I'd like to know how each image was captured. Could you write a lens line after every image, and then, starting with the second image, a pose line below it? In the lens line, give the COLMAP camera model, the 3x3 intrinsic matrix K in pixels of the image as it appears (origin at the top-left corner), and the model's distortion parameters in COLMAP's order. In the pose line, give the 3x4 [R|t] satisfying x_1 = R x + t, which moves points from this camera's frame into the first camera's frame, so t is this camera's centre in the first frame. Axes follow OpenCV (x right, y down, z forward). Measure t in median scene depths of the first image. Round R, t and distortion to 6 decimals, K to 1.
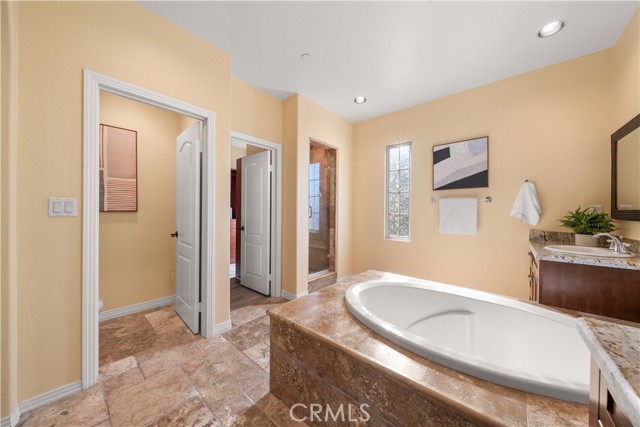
lens RADIAL K [[219.1, 0, 318.9], [0, 219.1, 215.5], [0, 0, 1]] dist [-0.004797, -0.000342]
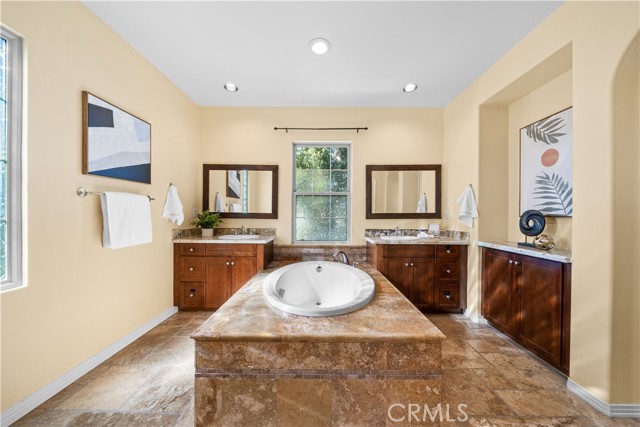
lens RADIAL K [[219.1, 0, 321.2], [0, 219.1, 212.2], [0, 0, 1]] dist [-0.004797, -0.000342]
pose [[-0.663821, -0.006000, 0.747868, -0.356947], [-0.000143, 0.999969, 0.007896, -0.033143], [-0.747892, 0.005134, -0.663801, 1.255683]]
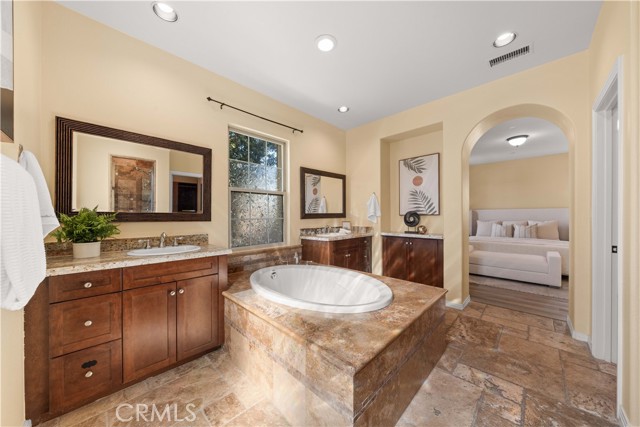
lens RADIAL K [[219.1, 0, 321.4], [0, 219.1, 214.4], [0, 0, 1]] dist [-0.004797, -0.000342]
pose [[-0.998876, -0.004861, 0.047159, 0.311864], [-0.004351, 0.999931, 0.010896, -0.025099], [-0.047208, 0.010678, -0.998828, 1.557244]]
